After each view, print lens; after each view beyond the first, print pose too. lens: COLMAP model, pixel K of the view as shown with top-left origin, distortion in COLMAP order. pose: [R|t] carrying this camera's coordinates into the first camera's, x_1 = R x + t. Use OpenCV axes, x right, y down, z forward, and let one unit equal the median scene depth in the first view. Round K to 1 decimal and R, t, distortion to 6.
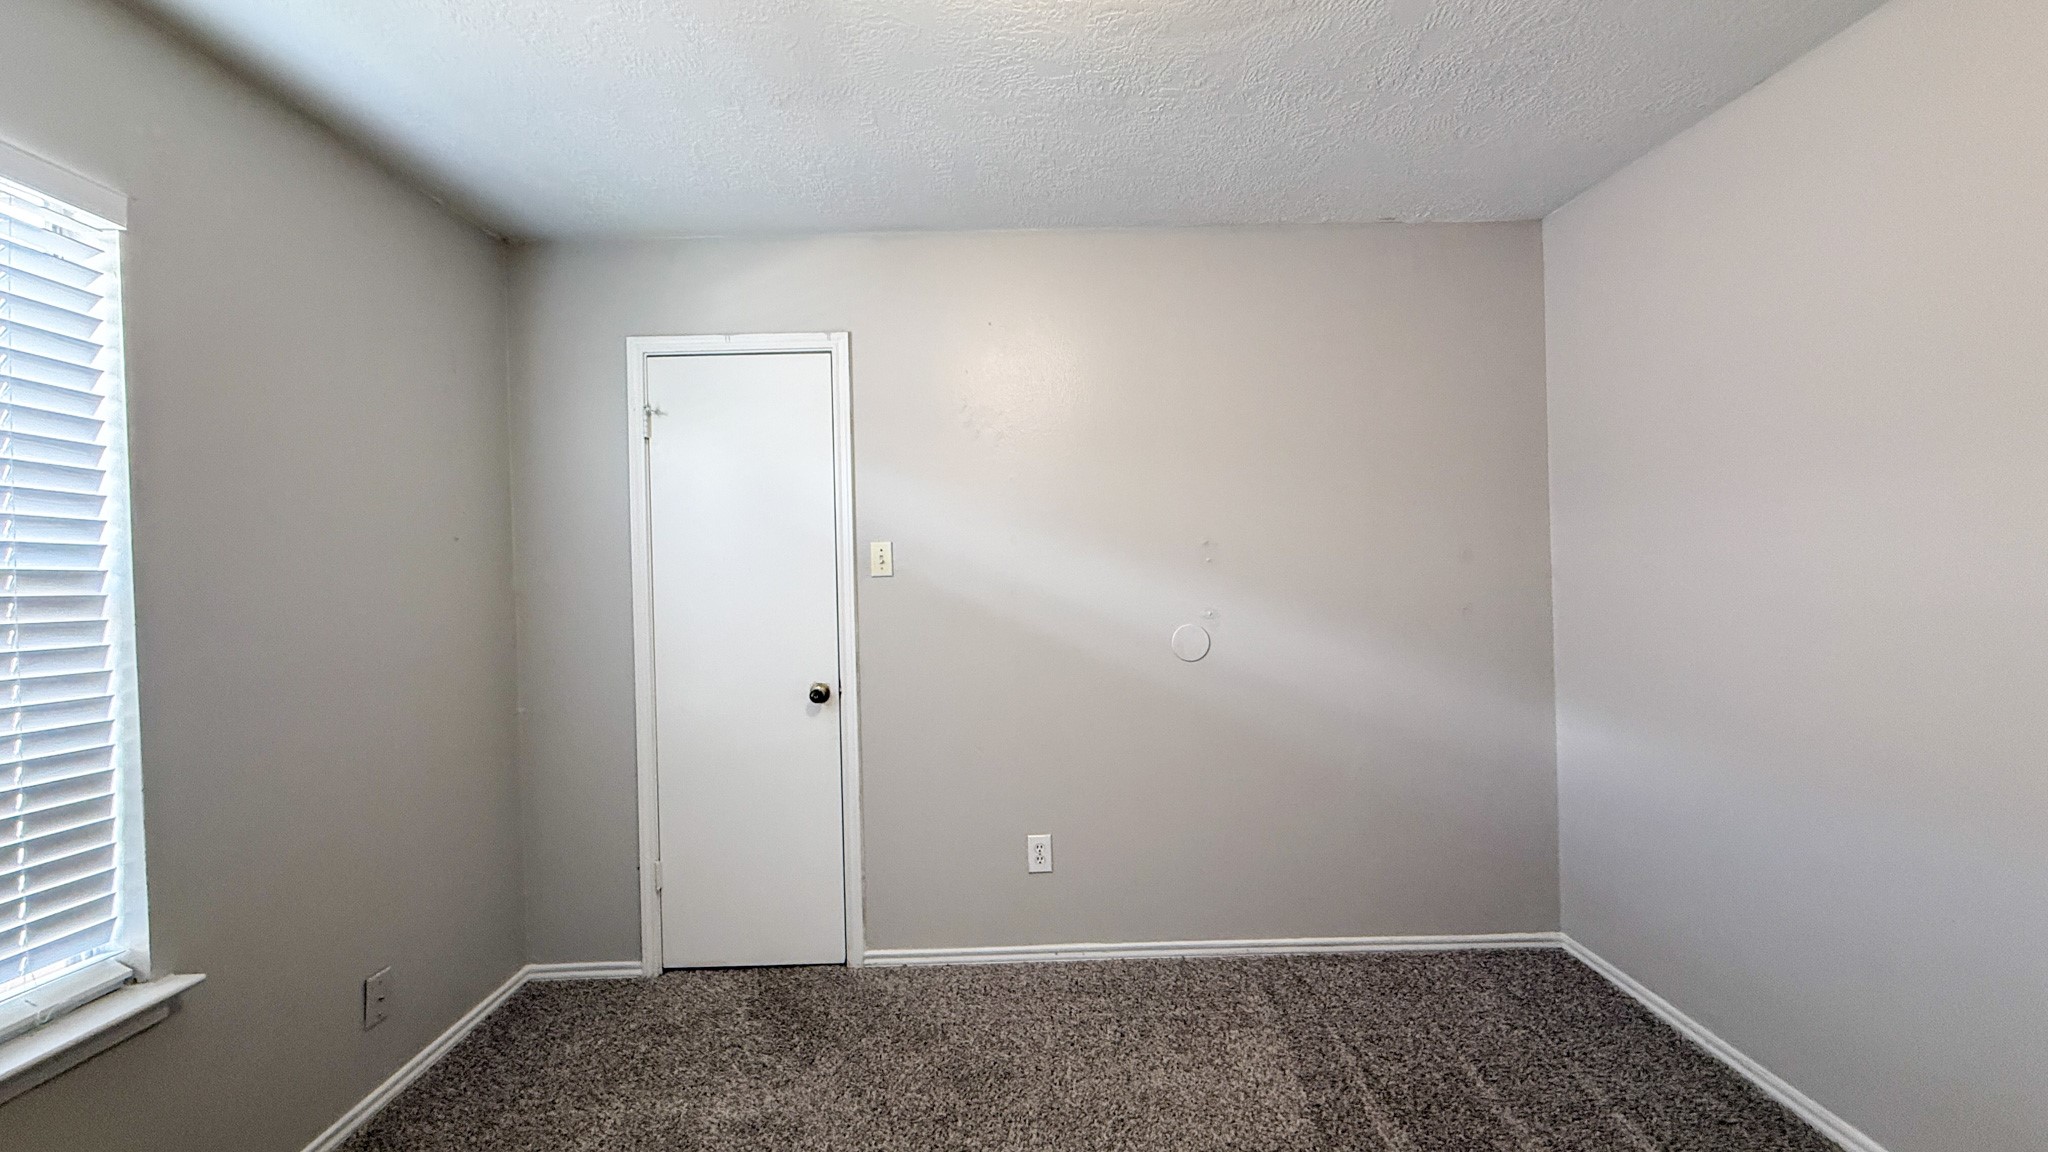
lens RADIAL K [[817.7, 0, 1022.3], [0, 817.7, 569.7], [0, 0, 1]] dist [0.000587, -0.000330]
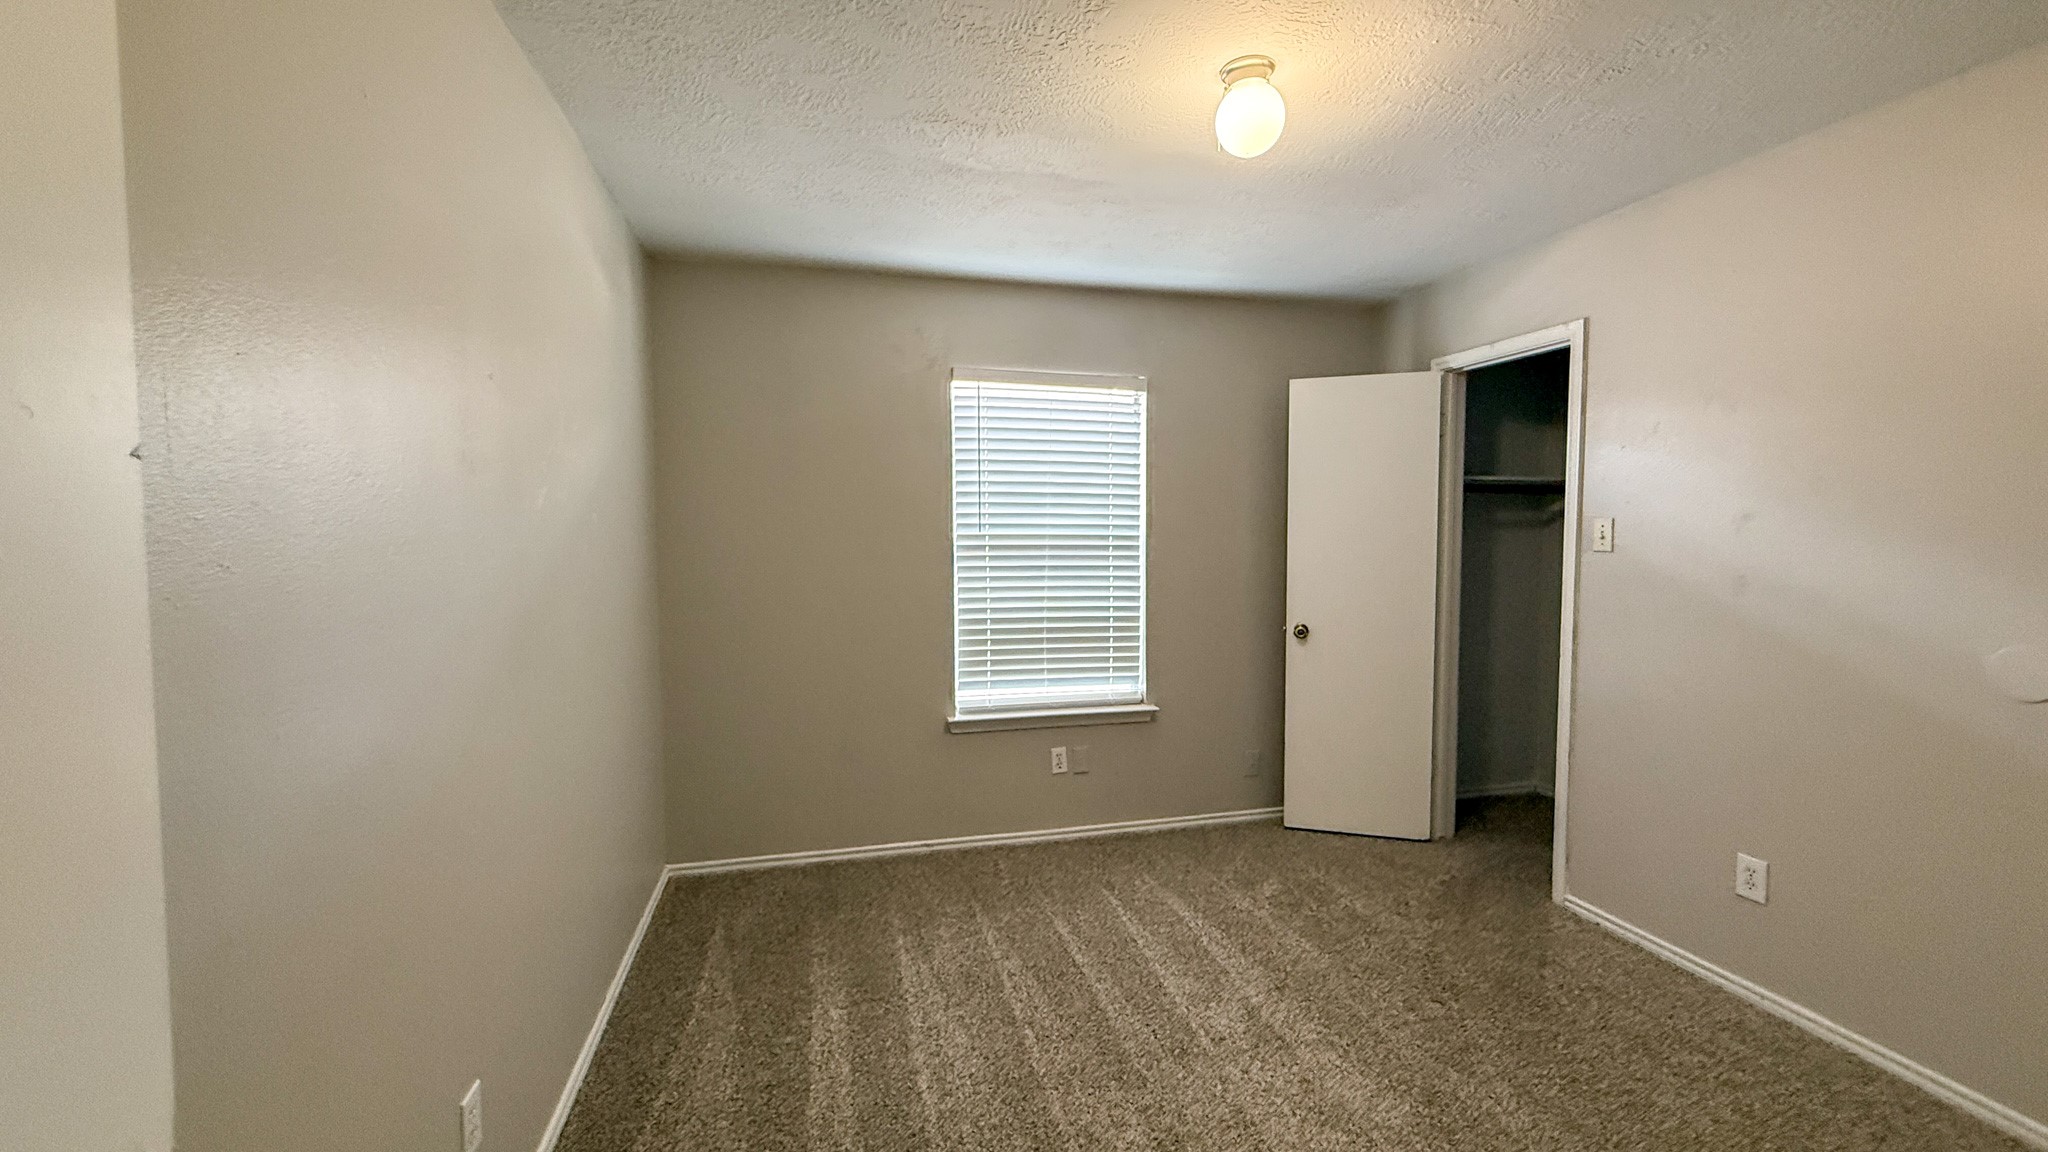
lens RADIAL K [[817.7, 0, 1036.0], [0, 817.7, 571.7], [0, 0, 1]] dist [0.000587, -0.000330]
pose [[0.243690, 0.074153, -0.967014, 0.838131], [-0.005613, 0.997164, 0.075050, -0.050943], [0.969837, -0.012861, 0.243415, 0.067118]]
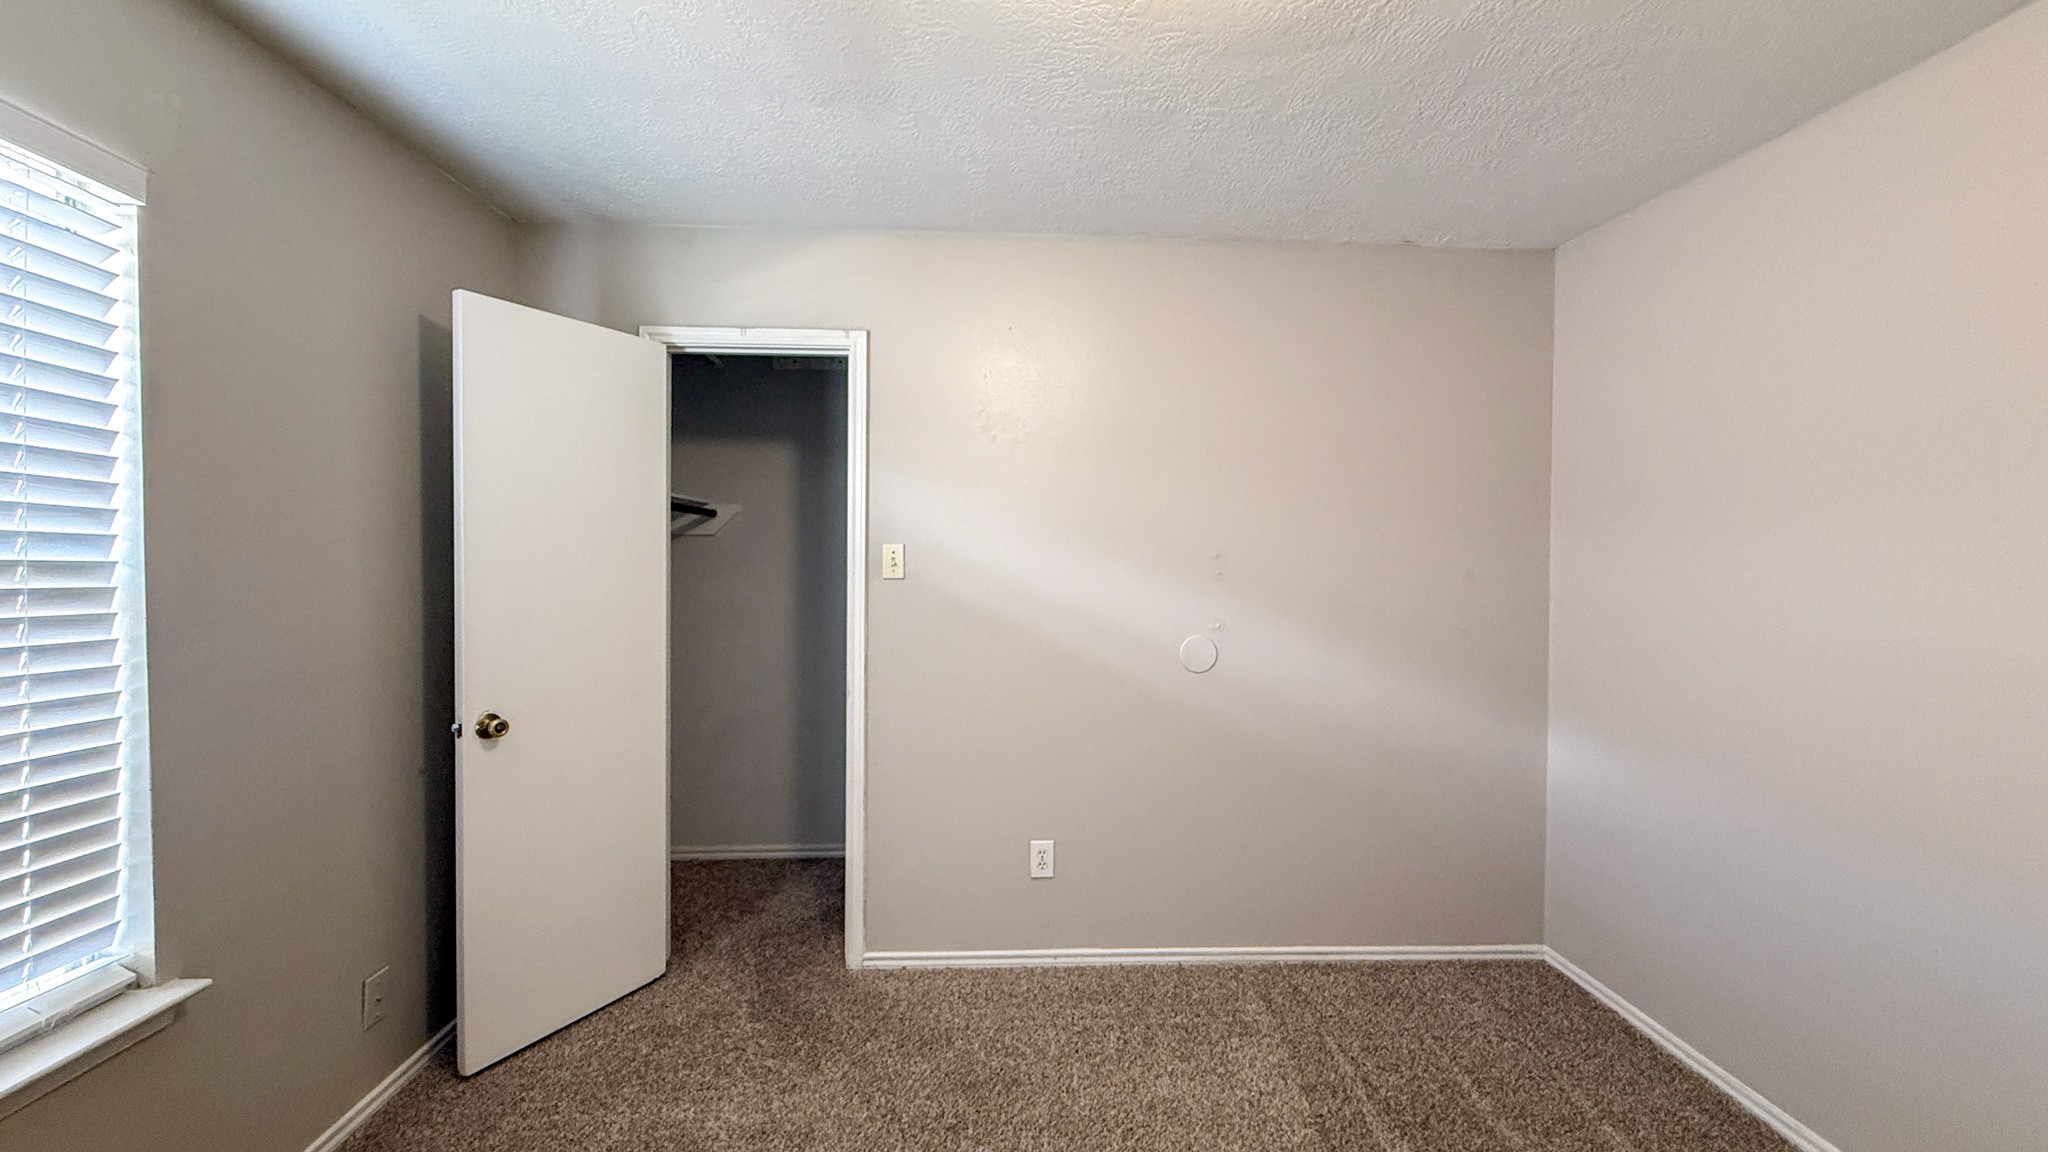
lens RADIAL K [[817.7, 0, 1023.2], [0, 817.7, 570.5], [0, 0, 1]] dist [0.000587, -0.000330]
pose [[0.998750, 0.032859, 0.037668, -0.066018], [-0.033366, 0.999360, 0.012893, -0.025399], [-0.037220, -0.014134, 0.999207, 0.000993]]
